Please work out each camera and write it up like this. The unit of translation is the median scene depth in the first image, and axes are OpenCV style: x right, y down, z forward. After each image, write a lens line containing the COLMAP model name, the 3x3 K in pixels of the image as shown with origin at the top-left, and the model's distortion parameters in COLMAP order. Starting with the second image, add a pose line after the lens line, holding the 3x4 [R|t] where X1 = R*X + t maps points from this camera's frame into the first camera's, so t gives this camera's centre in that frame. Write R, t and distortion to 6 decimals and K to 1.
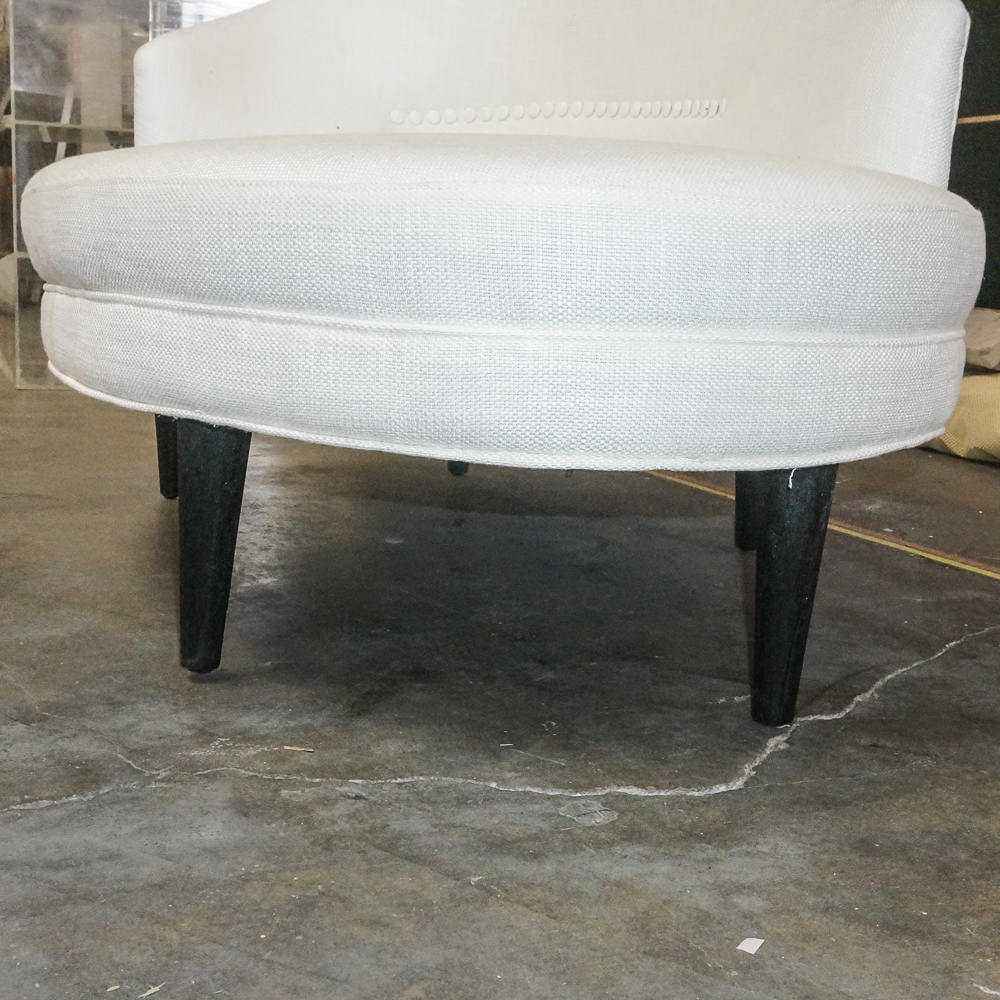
lens RADIAL K [[1637.5, 0, 500.0], [0, 1637.5, 500.0], [0, 0, 1]] dist [0.053676, -0.000256]
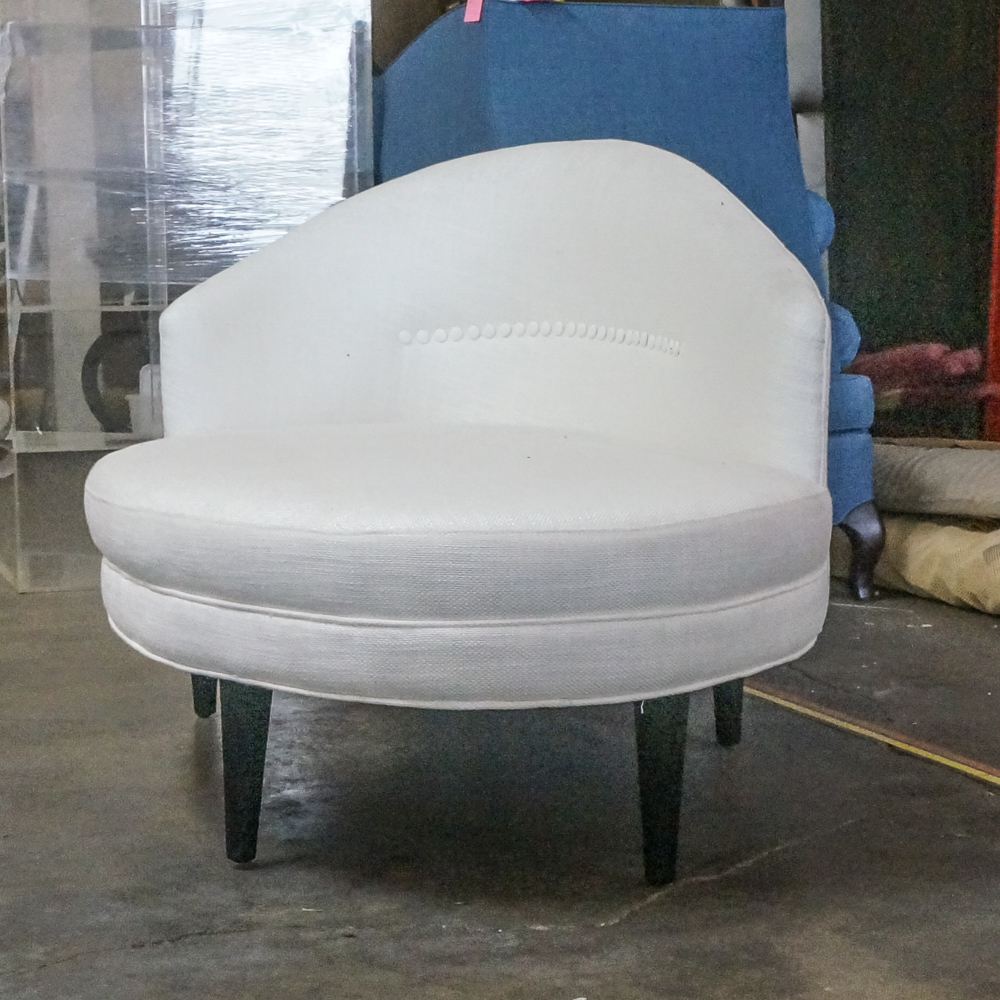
lens RADIAL K [[1637.5, 0, 500.0], [0, 1637.5, 500.0], [0, 0, 1]] dist [0.053676, -0.000256]
pose [[0.999000, -0.043655, -0.009652, 0.064148], [0.042177, 0.991821, -0.120467, -0.022615], [0.014832, 0.119940, 0.992670, -0.426610]]
